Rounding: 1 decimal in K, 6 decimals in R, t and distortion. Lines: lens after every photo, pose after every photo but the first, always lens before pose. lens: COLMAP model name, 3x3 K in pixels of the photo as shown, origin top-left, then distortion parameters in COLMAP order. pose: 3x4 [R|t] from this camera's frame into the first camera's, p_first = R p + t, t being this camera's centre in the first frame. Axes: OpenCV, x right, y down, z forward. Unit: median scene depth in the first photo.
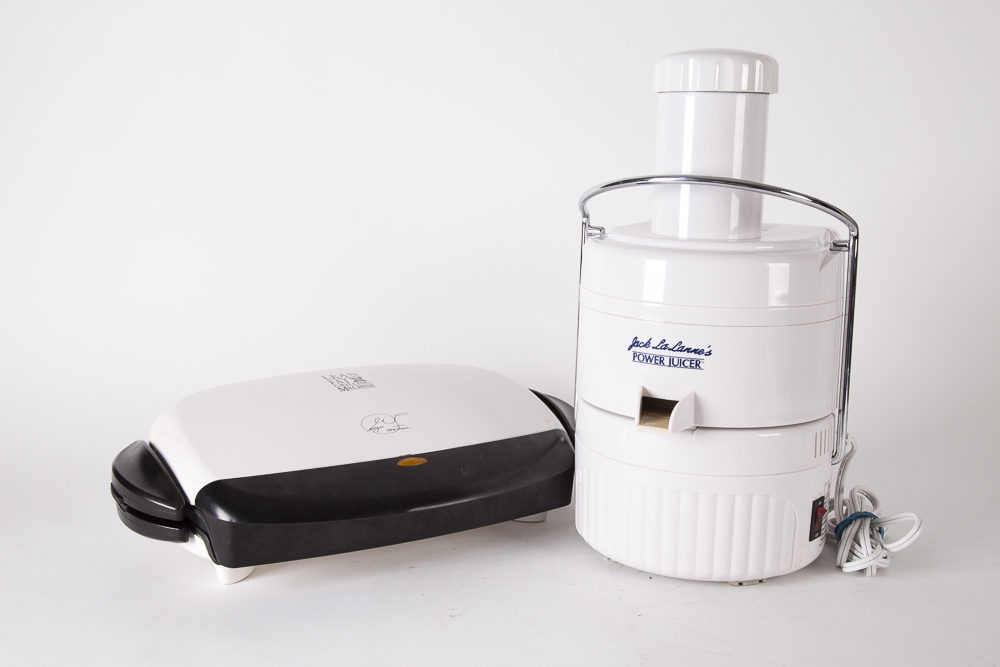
lens RADIAL K [[1116.1, 0, 500.0], [0, 1116.1, 333.5], [0, 0, 1]] dist [0.018832, 0.001500]
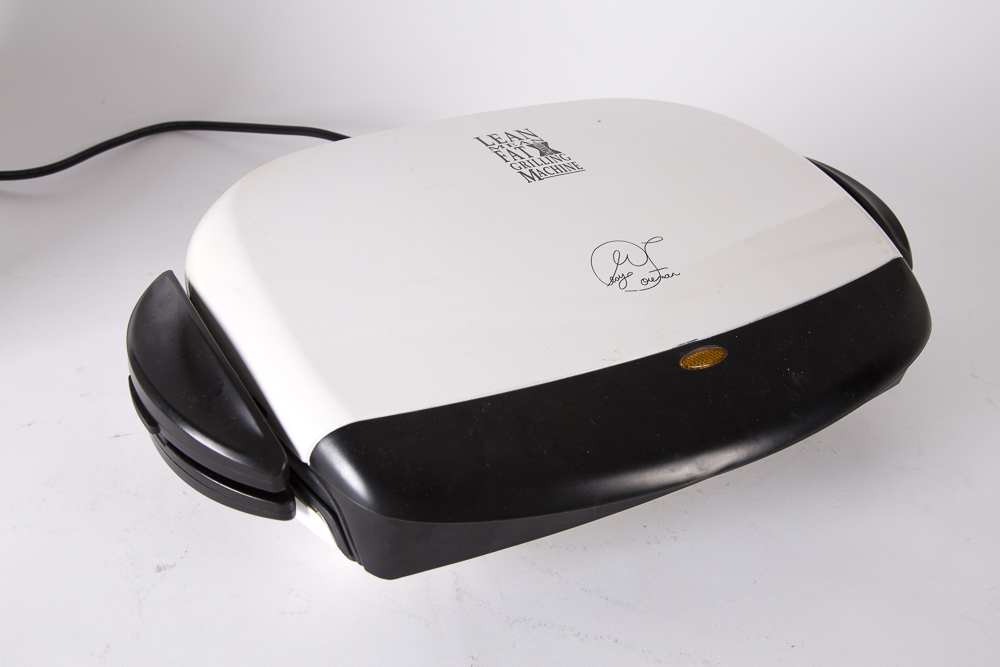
lens RADIAL K [[1058.3, 0, 500.0], [0, 1058.3, 333.5], [0, 0, 1]] dist [0.003118, 0.005179]
pose [[0.998308, 0.025700, 0.052152, -0.206828], [-0.042603, 0.933753, 0.355374, -0.071681], [-0.039564, -0.356995, 0.933268, 0.555139]]
